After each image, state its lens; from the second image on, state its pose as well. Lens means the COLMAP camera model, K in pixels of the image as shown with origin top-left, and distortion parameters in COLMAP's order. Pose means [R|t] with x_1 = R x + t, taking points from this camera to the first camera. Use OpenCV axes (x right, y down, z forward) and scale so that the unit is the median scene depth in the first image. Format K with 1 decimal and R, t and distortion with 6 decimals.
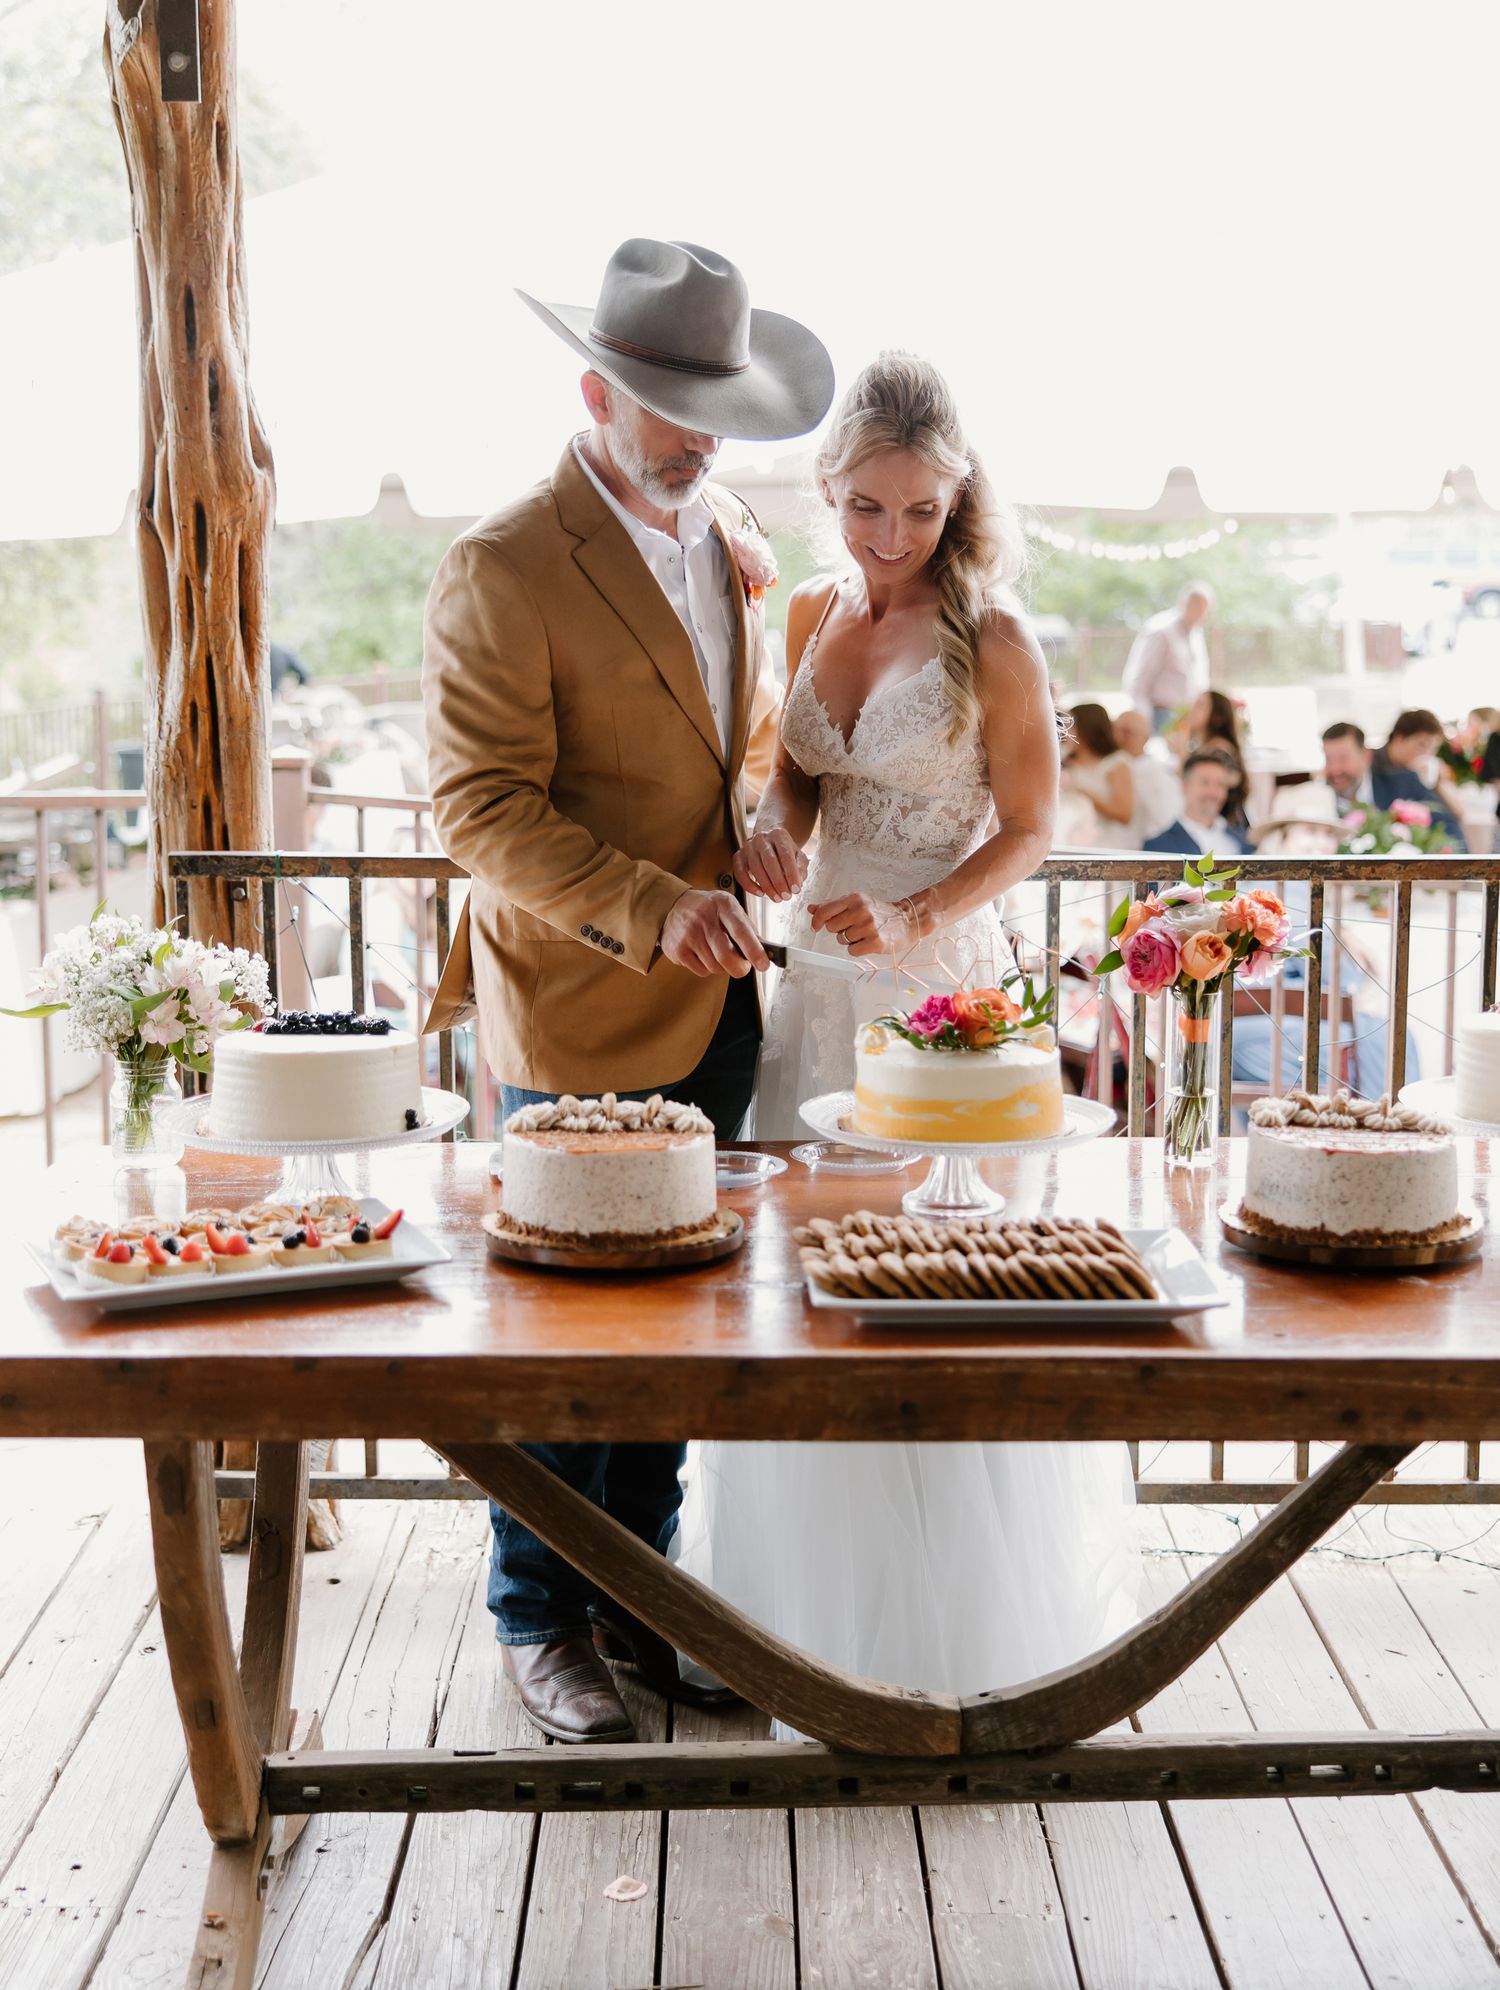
lens RADIAL K [[3600.6, 0, 750.0], [0, 3600.6, 995.0], [0, 0, 1]] dist [0.184836, 0.301250]
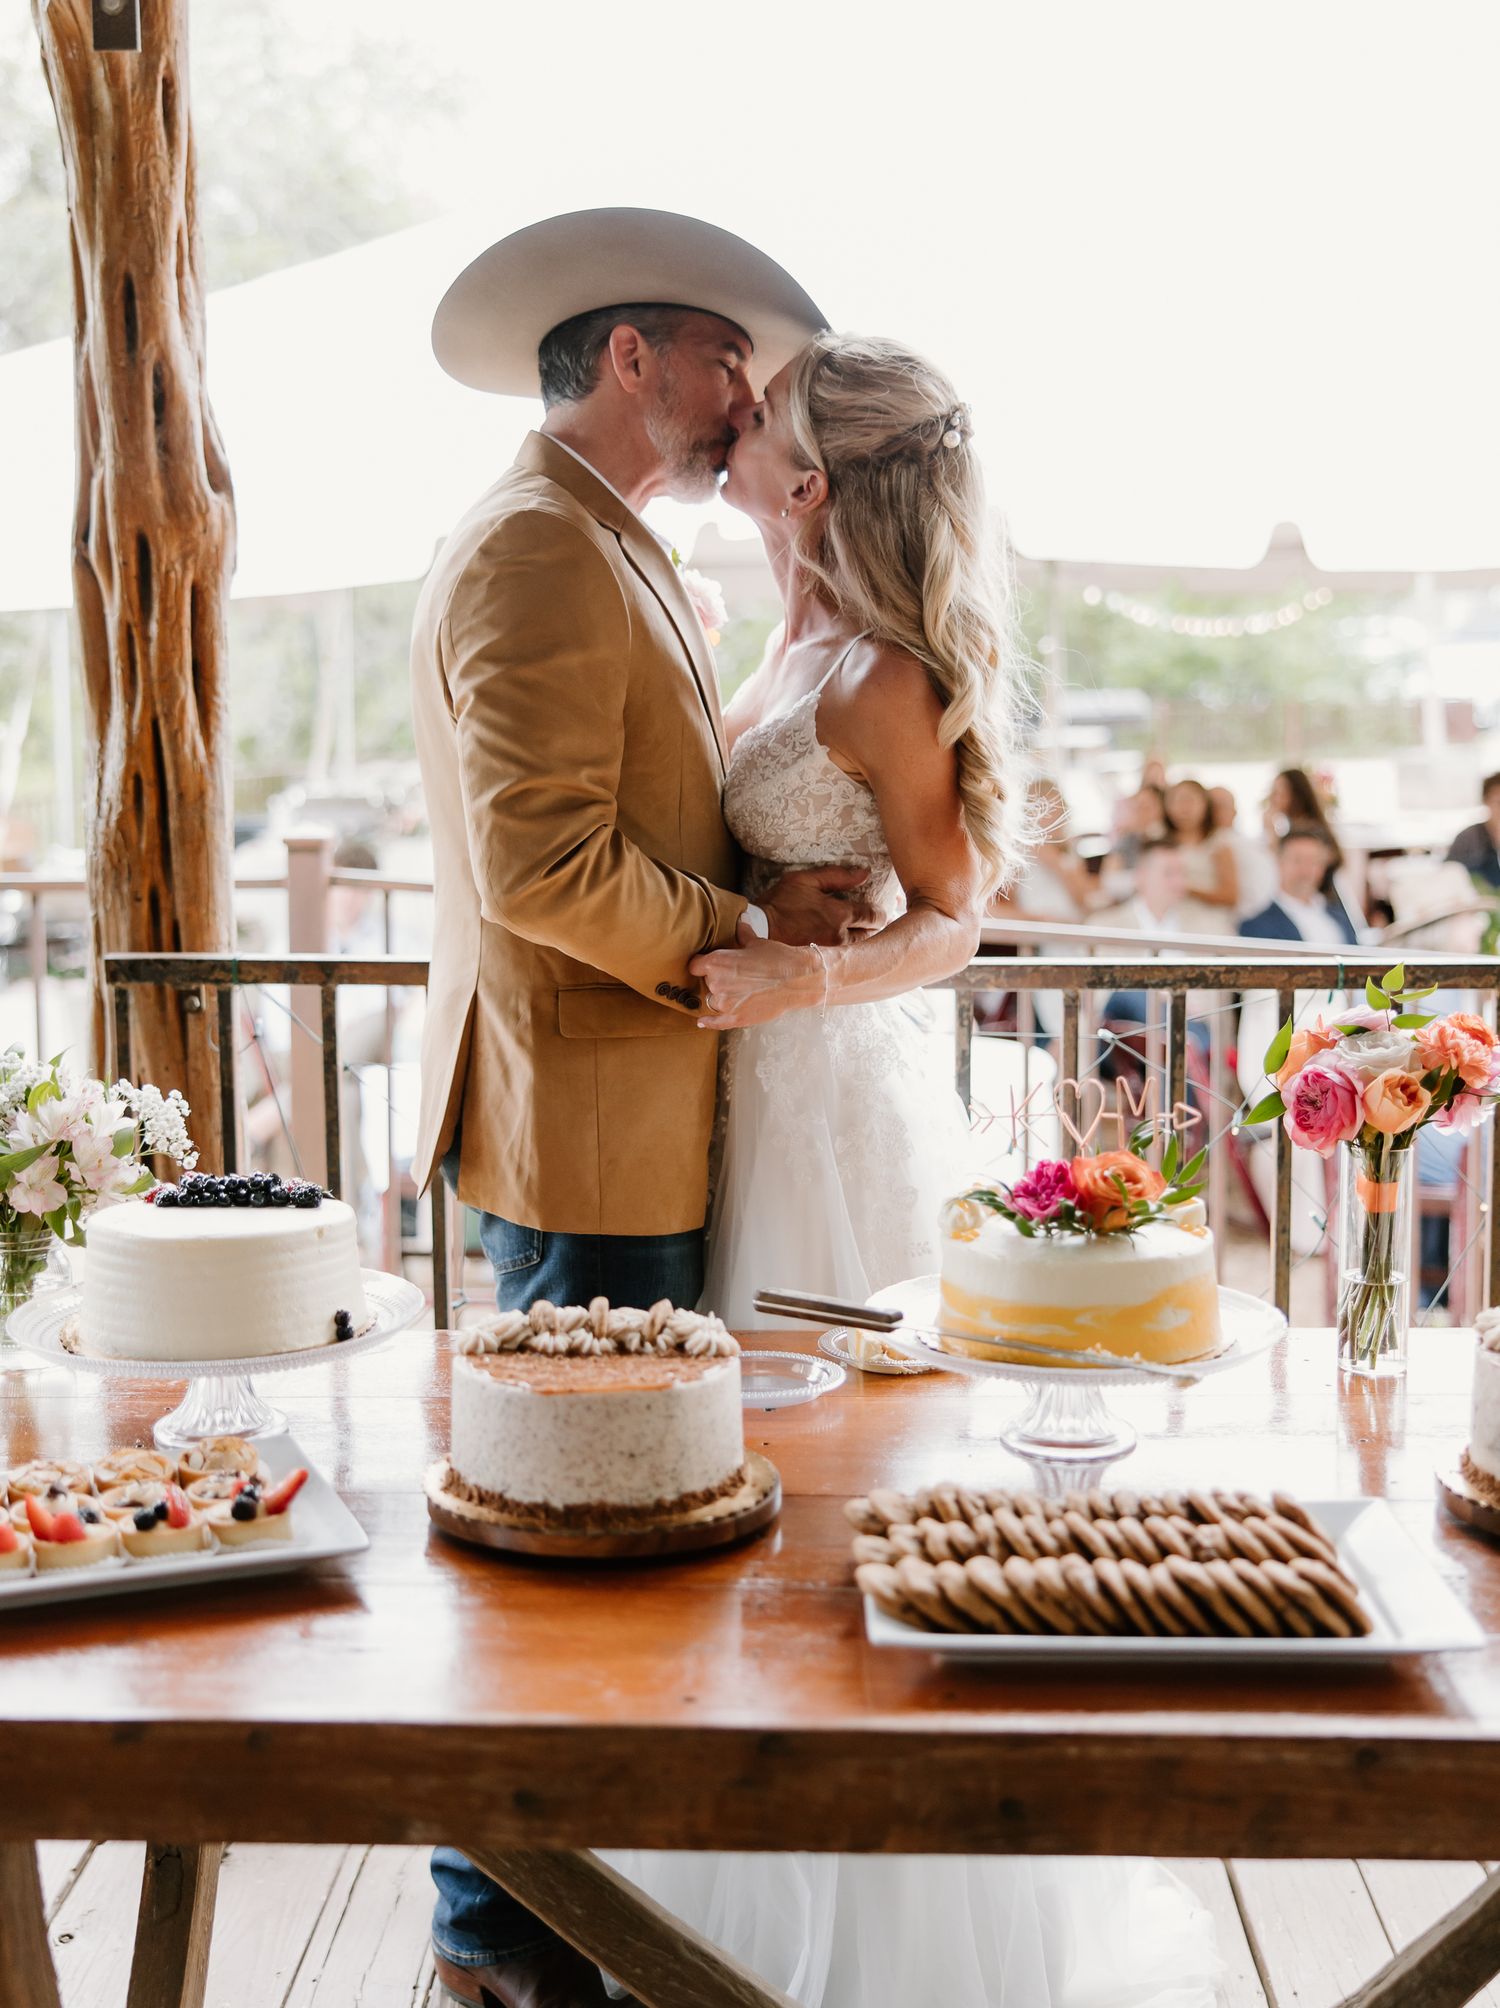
lens RADIAL K [[3538.0, 0, 750.0], [0, 3538.0, 1004.0], [0, 0, 1]] dist [-0.005413, 0.988384]
pose [[0.999714, -0.000681, -0.023919, 0.008262], [0.000275, 0.999856, -0.016982, -0.018711], [0.023927, 0.016971, 0.999570, 0.251199]]
